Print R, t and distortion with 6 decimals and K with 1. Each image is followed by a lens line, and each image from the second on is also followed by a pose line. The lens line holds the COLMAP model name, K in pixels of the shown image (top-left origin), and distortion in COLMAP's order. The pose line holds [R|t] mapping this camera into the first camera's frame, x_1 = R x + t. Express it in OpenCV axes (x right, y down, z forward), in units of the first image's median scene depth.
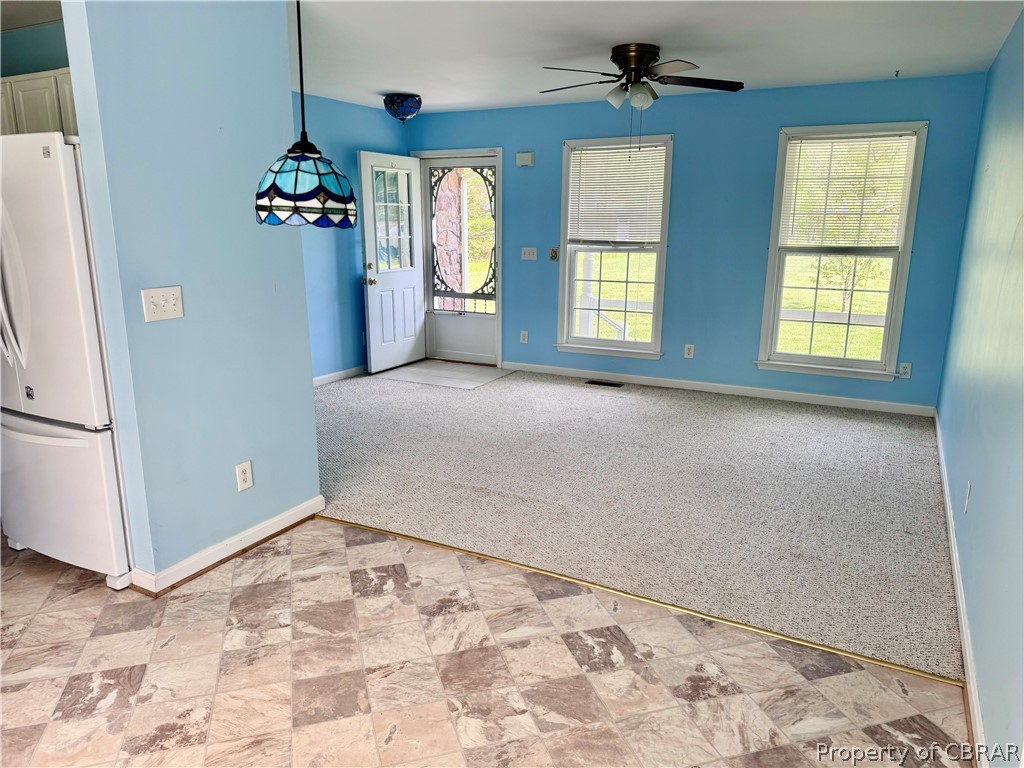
lens RADIAL K [[706.8, 0, 512.0], [0, 706.8, 384.0], [0, 0, 1]] dist [0.075206, -0.136430]
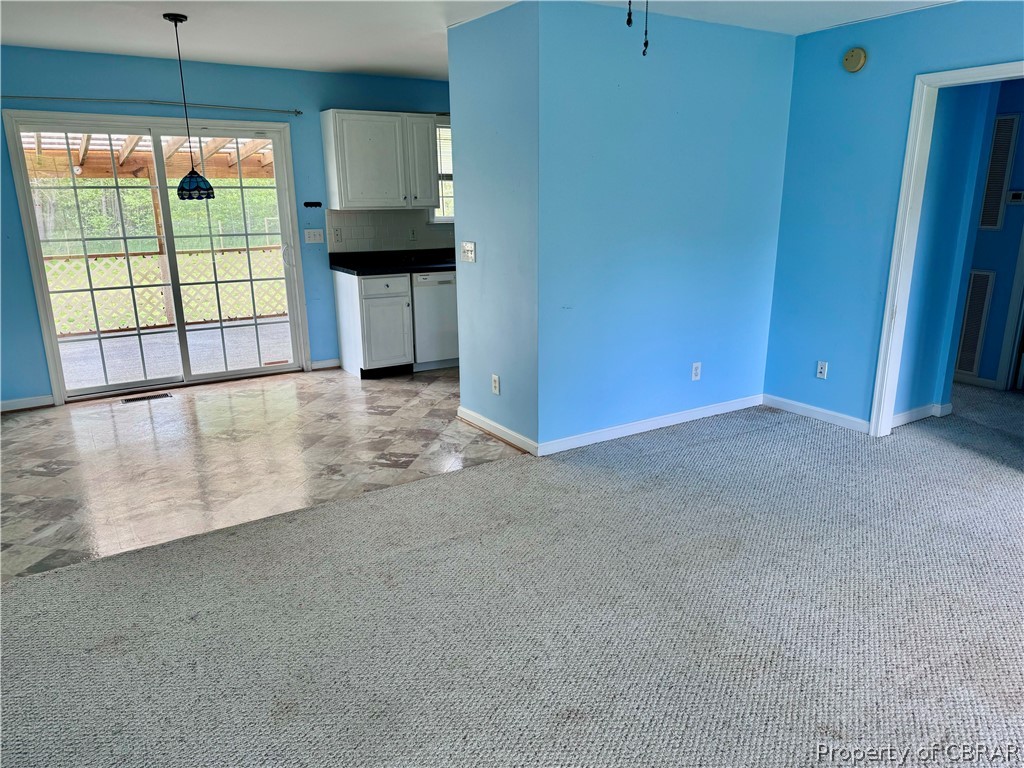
lens RADIAL K [[697.9, 0, 523.4], [0, 697.9, 381.7], [0, 0, 1]] dist [0.084978, -0.124616]
pose [[-0.459803, 0.227794, -0.858307, 0.866048], [-0.208440, 0.911851, 0.353668, -0.416044], [0.863212, 0.341523, -0.371790, 1.714378]]
